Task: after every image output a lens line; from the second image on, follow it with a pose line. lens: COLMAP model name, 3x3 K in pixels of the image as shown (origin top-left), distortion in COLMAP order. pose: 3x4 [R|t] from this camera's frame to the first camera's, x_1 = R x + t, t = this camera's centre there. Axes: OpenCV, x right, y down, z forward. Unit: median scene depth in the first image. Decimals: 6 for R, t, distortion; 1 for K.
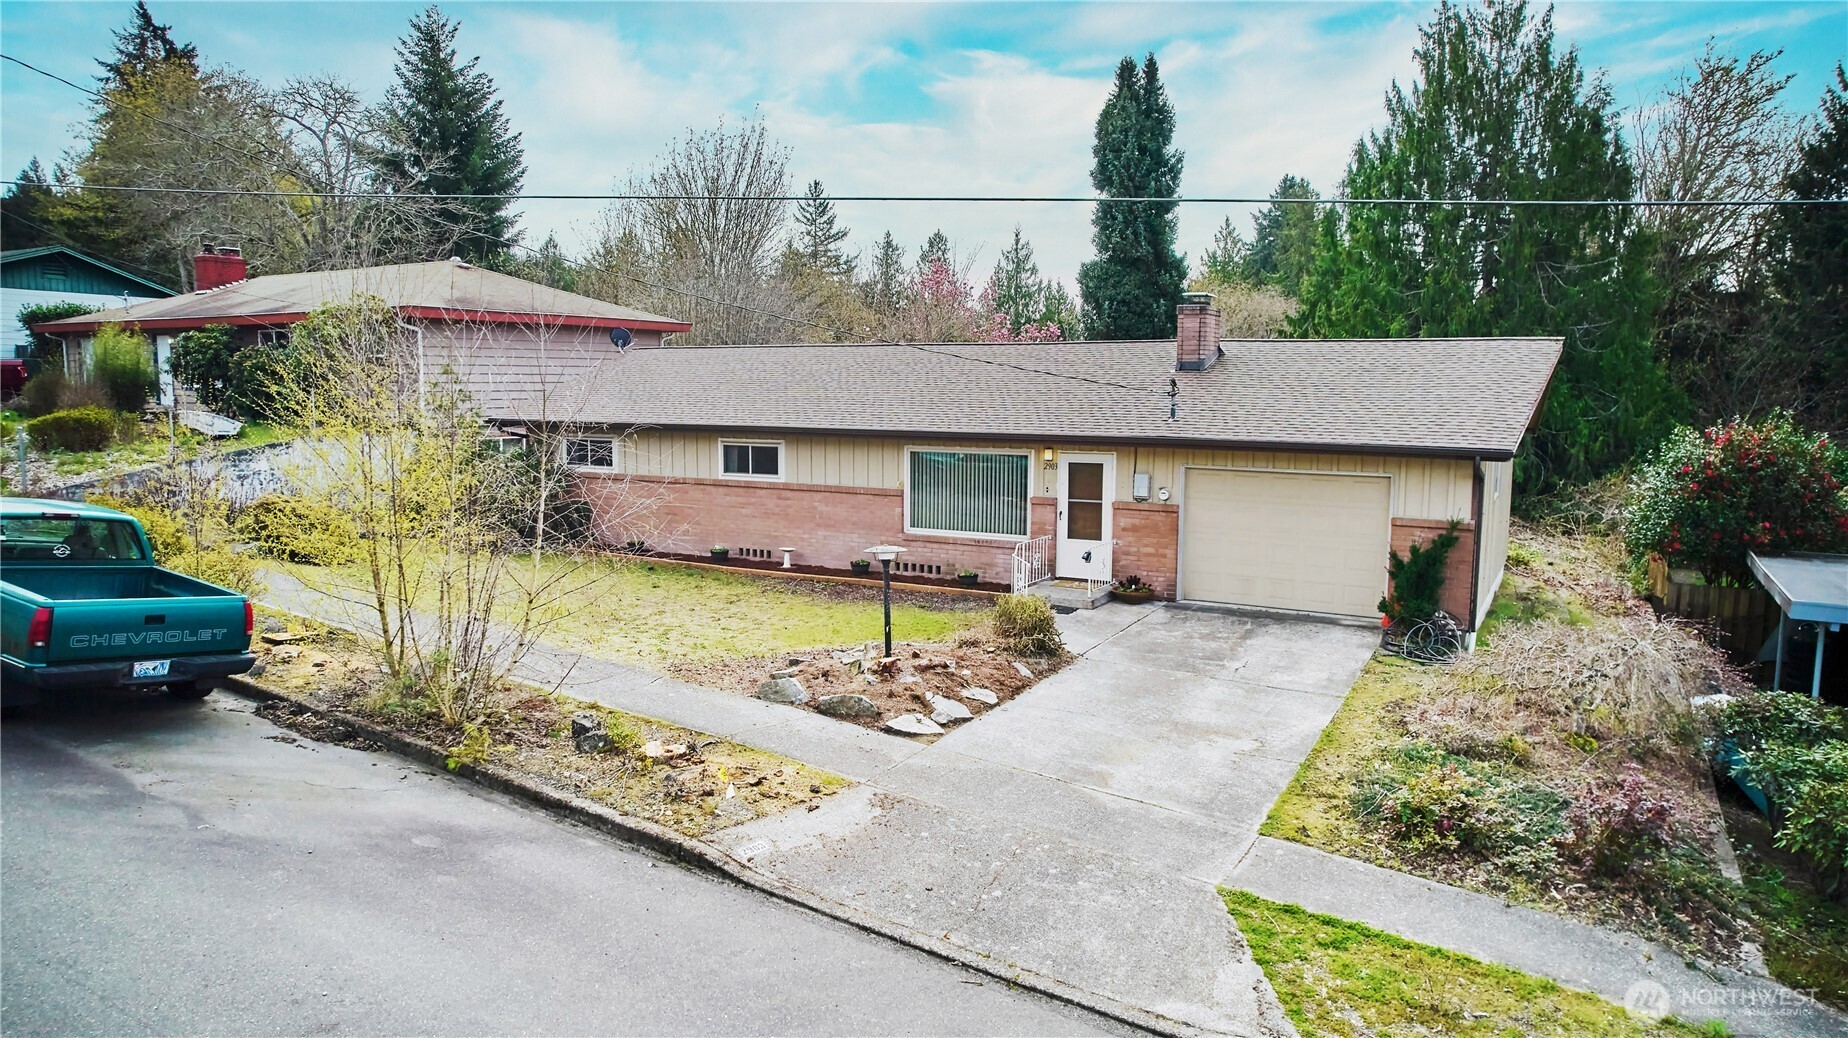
lens RADIAL K [[1182.6, 0, 927.1], [0, 1182.6, 530.2], [0, 0, 1]] dist [-0.073713, 0.068451]
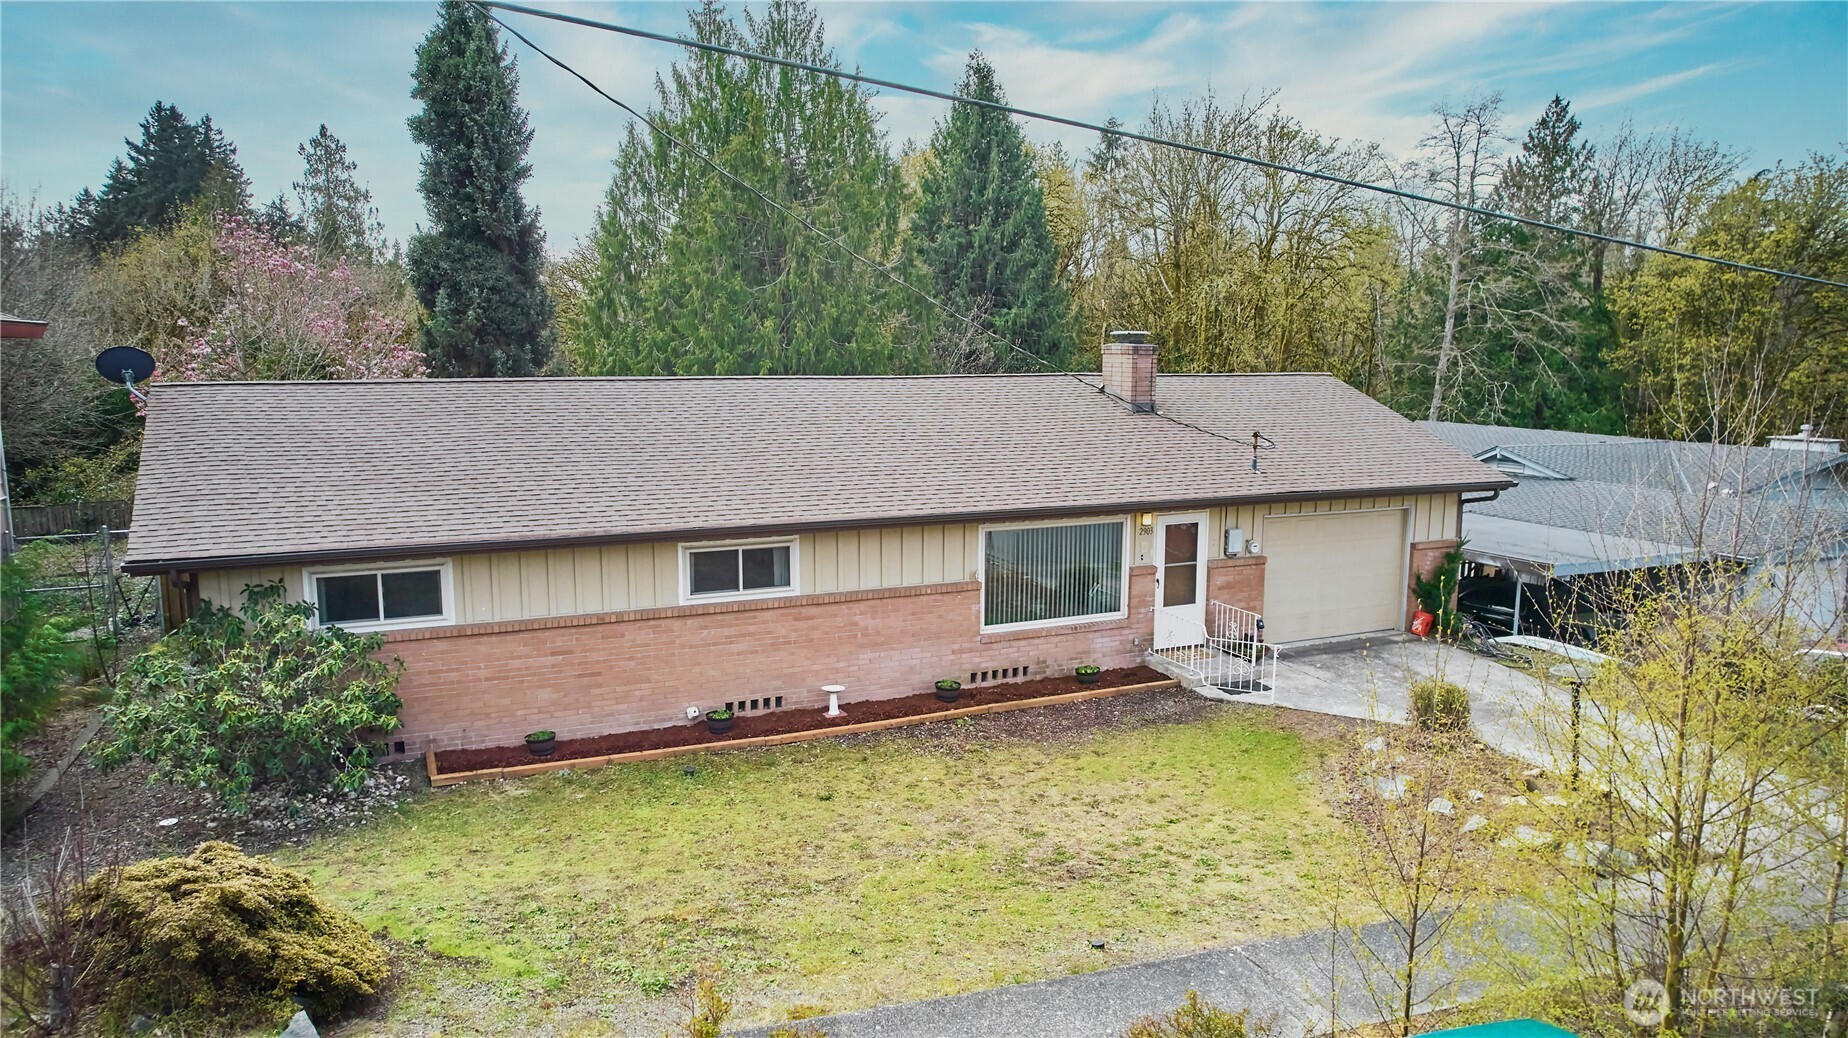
lens RADIAL K [[1182.6, 0, 927.1], [0, 1182.6, 530.2], [0, 0, 1]] dist [-0.073713, 0.068451]
pose [[0.593154, -0.127991, 0.794850, -0.735392], [0.097990, 0.991419, 0.086519, -0.154589], [-0.799104, 0.026568, 0.600606, 0.616869]]
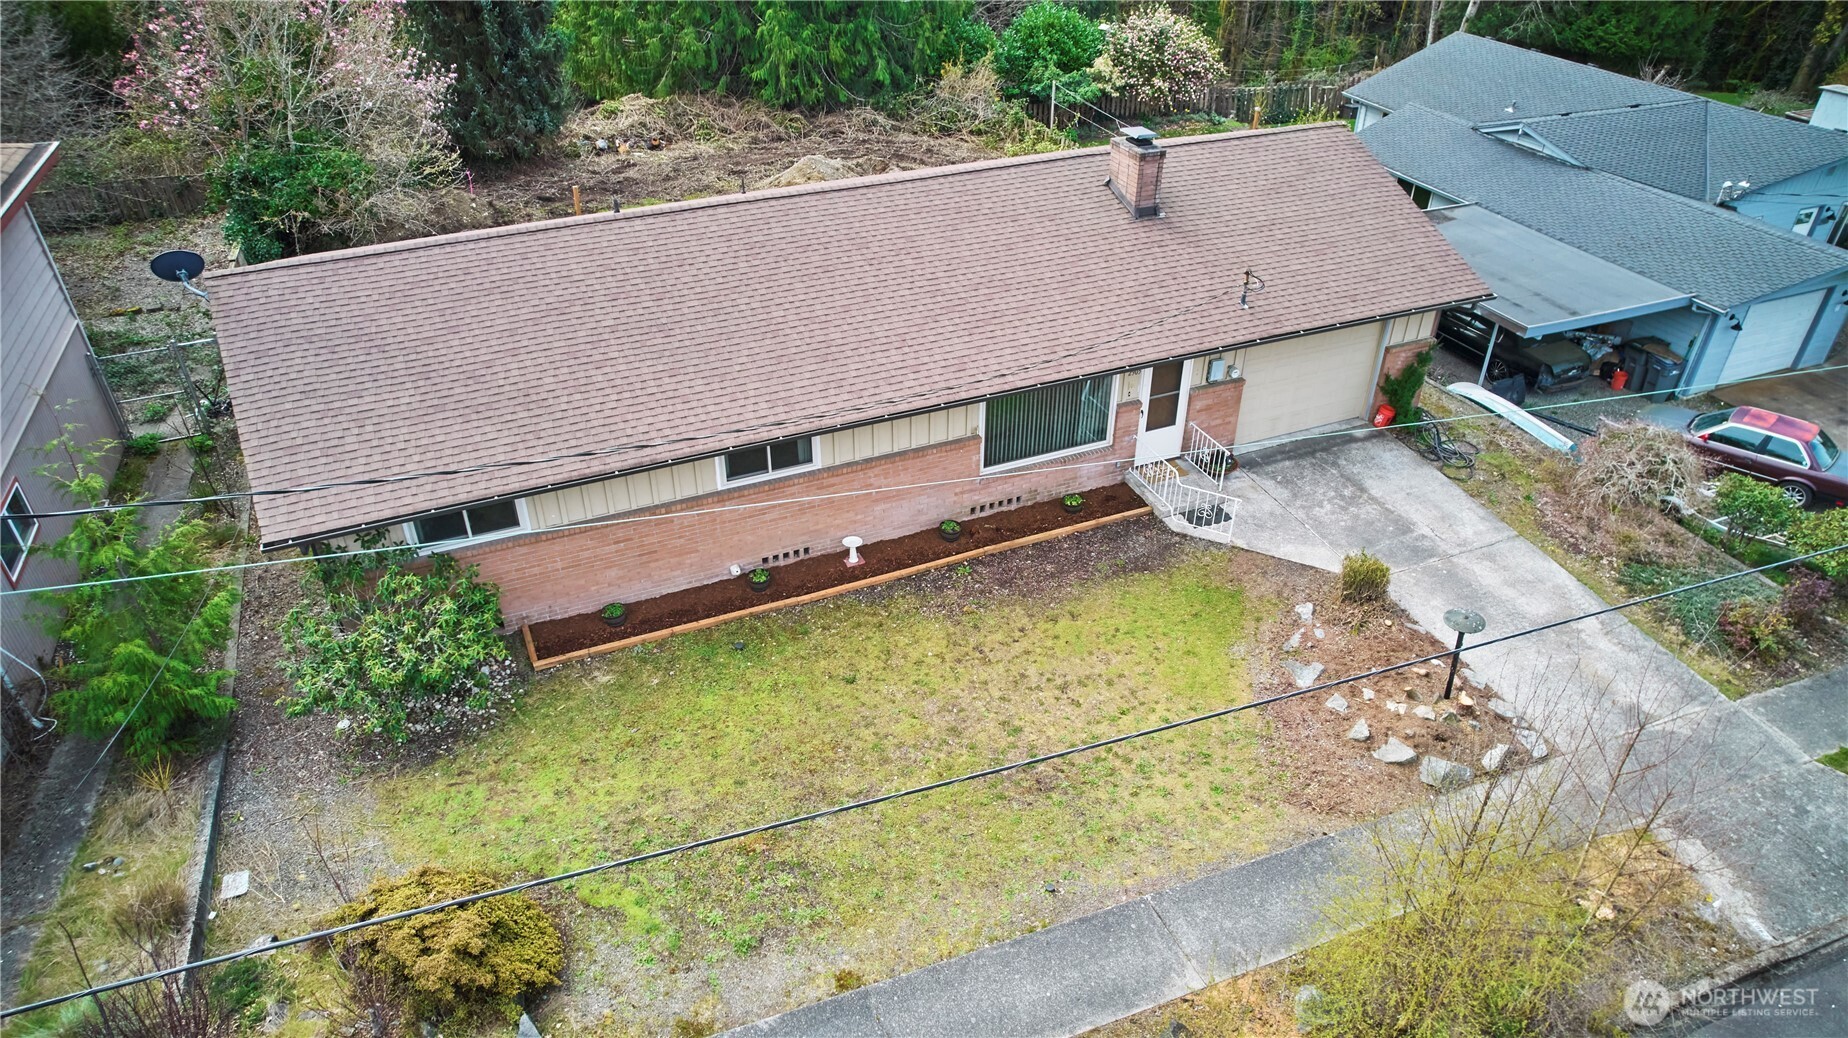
lens RADIAL K [[1182.6, 0, 927.1], [0, 1182.6, 530.2], [0, 0, 1]] dist [-0.073713, 0.068451]
pose [[0.600807, -0.453733, 0.658147, -0.729676], [0.095014, 0.858003, 0.504780, -0.469054], [-0.793727, -0.240742, 0.558606, 0.580239]]
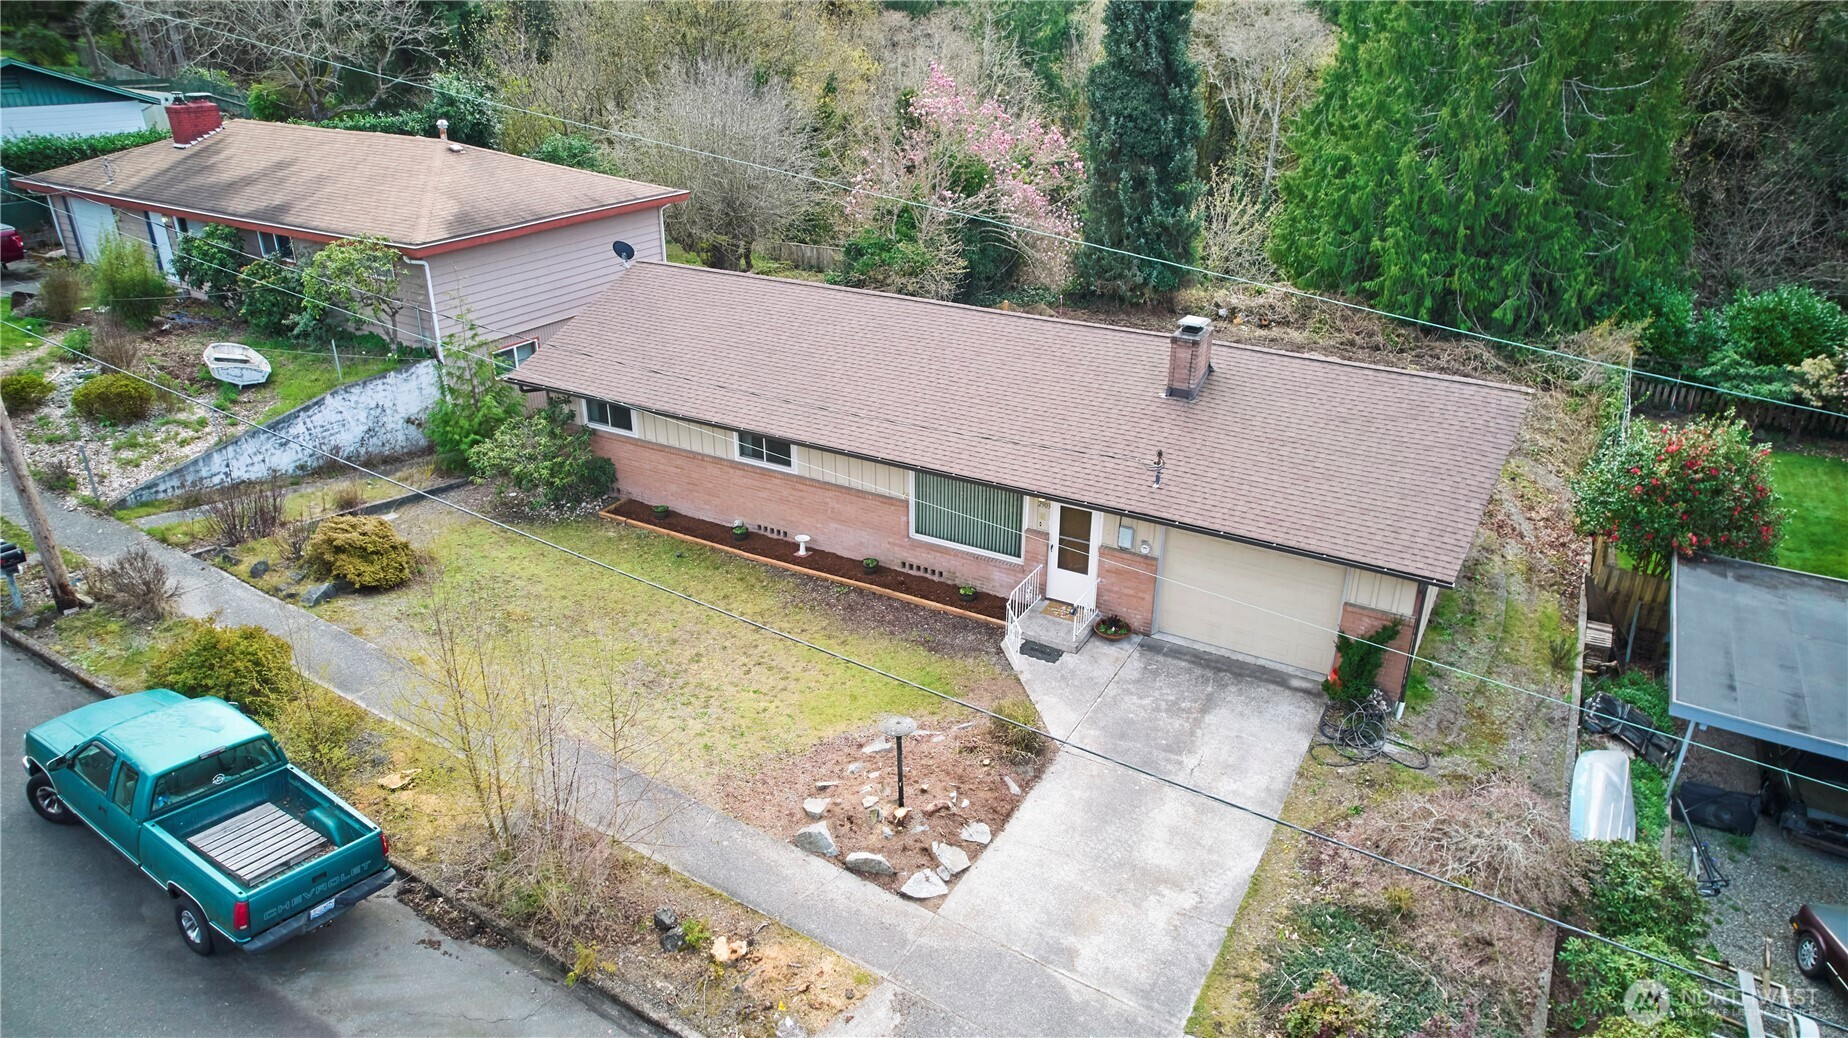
lens RADIAL K [[1182.6, 0, 927.1], [0, 1182.6, 530.2], [0, 0, 1]] dist [-0.073713, 0.068451]
pose [[0.999996, -0.000912, 0.002742, -0.006728], [0.000018, 0.950783, 0.309856, -0.384160], [-0.002889, -0.309855, 0.950779, -0.045300]]
